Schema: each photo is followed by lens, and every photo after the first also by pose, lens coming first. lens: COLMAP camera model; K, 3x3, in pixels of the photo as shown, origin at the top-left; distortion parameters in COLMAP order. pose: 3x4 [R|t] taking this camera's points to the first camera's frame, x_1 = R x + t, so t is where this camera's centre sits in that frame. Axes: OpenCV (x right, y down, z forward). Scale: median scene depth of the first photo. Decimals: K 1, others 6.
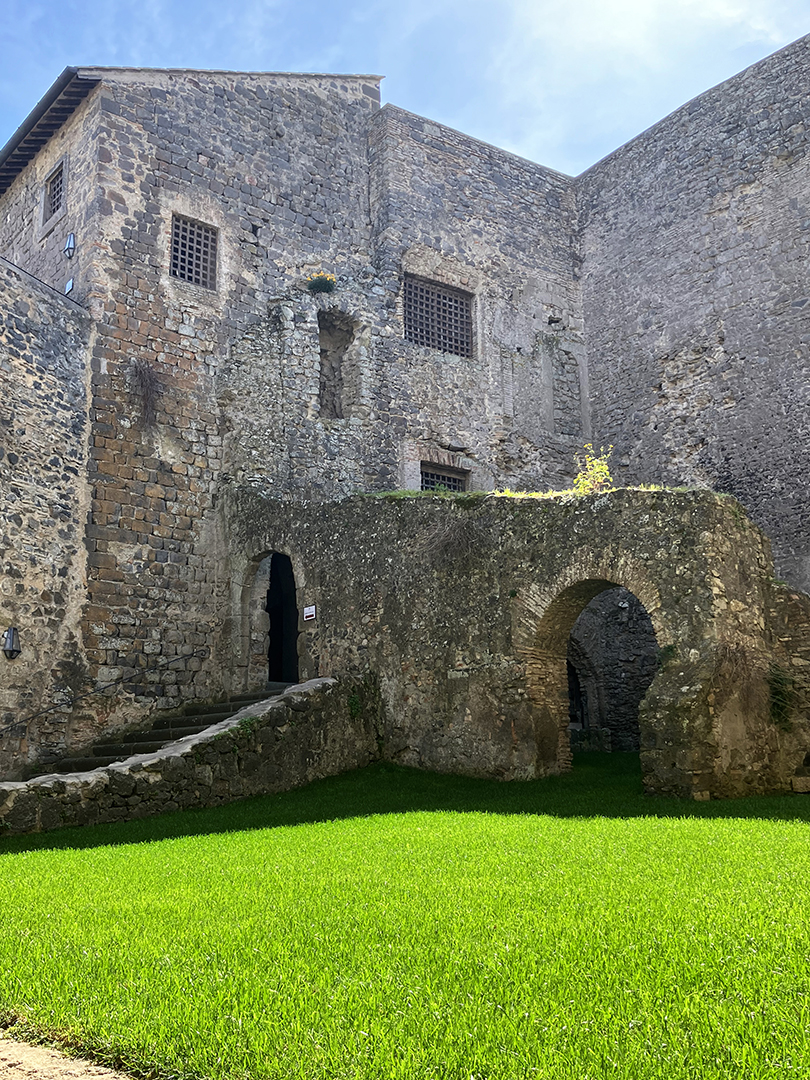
lens RADIAL K [[1073.6, 0, 405.0], [0, 1073.6, 540.0], [0, 0, 1]] dist [0.020703, -0.014421]
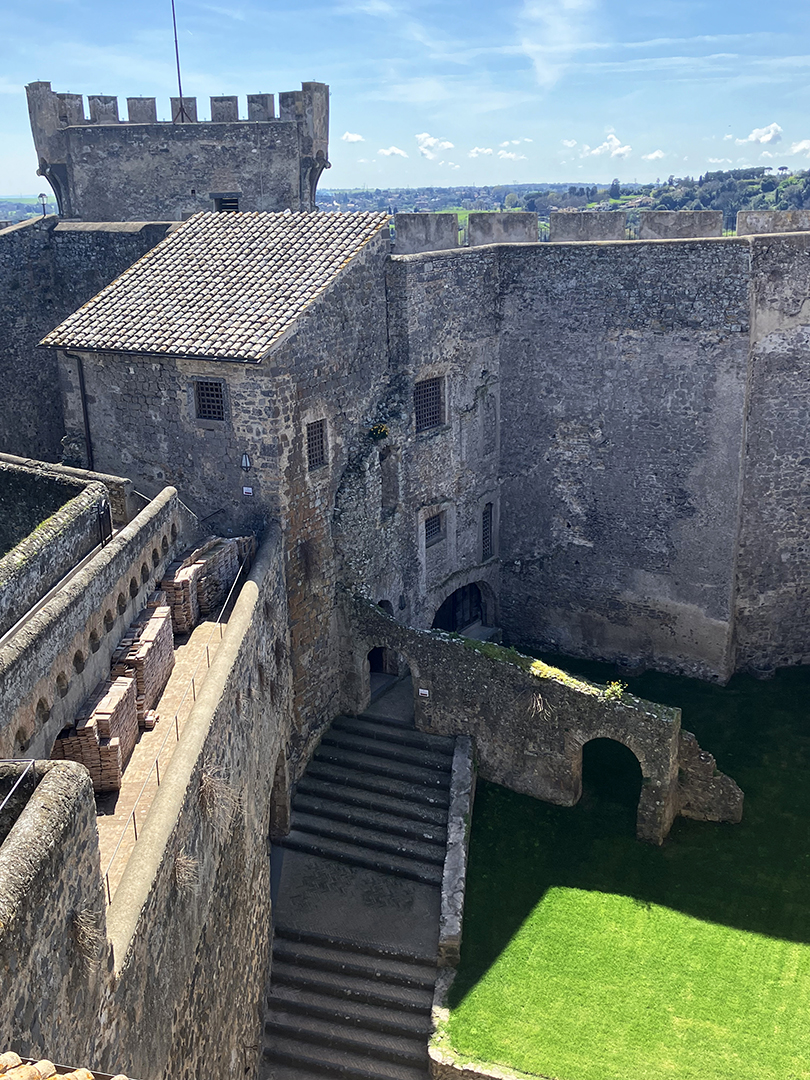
lens RADIAL K [[1111.7, 0, 405.0], [0, 1111.7, 540.0], [0, 0, 1]] dist [0.065498, -0.002209]
pose [[0.928791, -0.115271, 0.352220, -0.649396], [-0.077186, 0.869389, 0.488062, -0.927847], [-0.362476, -0.480494, 0.798584, -0.328365]]
